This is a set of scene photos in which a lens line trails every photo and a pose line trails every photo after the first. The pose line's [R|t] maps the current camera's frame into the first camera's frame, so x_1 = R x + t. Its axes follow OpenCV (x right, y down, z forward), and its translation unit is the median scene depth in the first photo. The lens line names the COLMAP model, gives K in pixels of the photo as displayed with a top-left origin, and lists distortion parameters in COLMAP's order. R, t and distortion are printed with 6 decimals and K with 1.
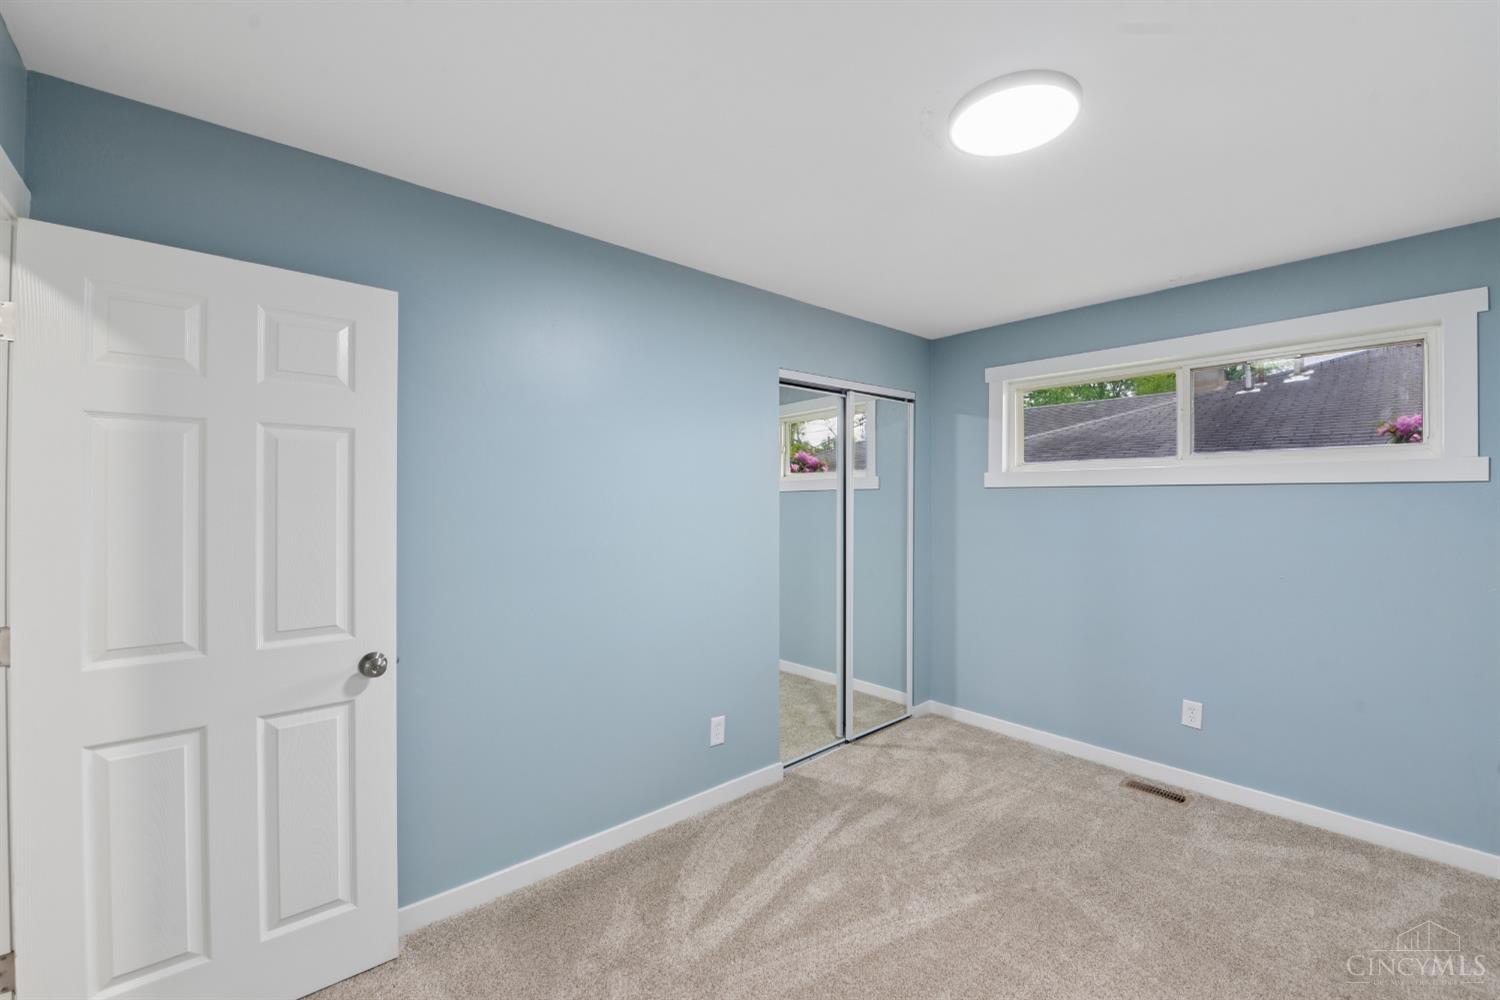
lens RADIAL K [[615.5, 0, 761.7], [0, 615.5, 502.5], [0, 0, 1]] dist [-0.004518, -0.000749]
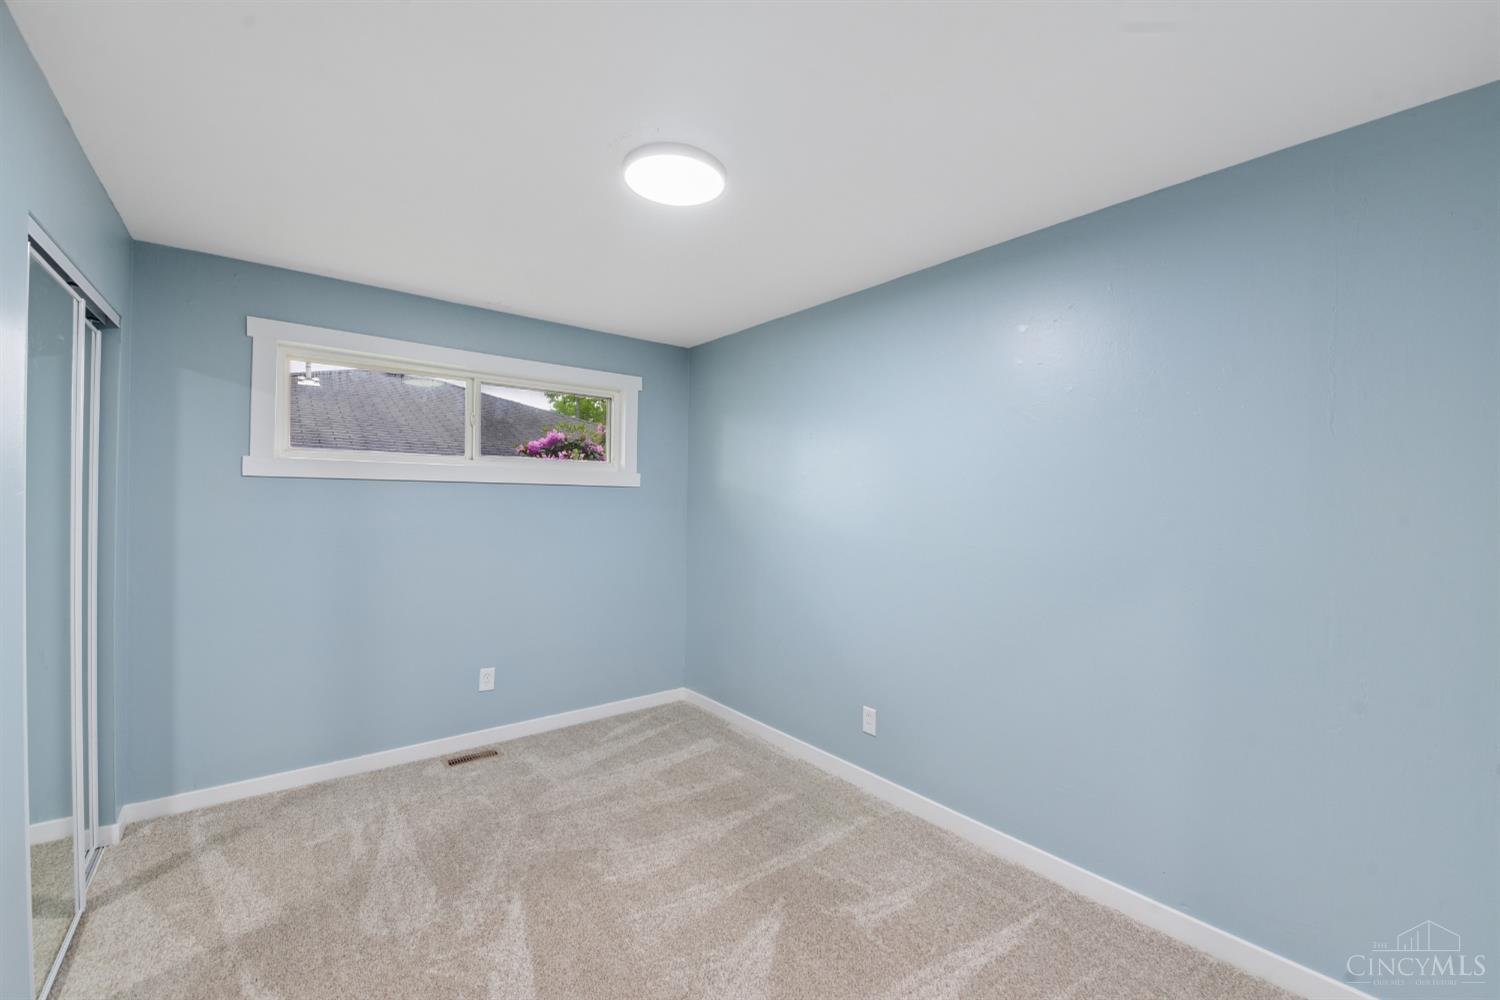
lens RADIAL K [[615.5, 0, 761.7], [0, 615.5, 502.5], [0, 0, 1]] dist [-0.004518, -0.000749]
pose [[0.057373, -0.002423, 0.998350, -0.484358], [-0.005102, 0.999983, 0.002720, 0.003307], [-0.998340, -0.005250, 0.057360, 0.459358]]
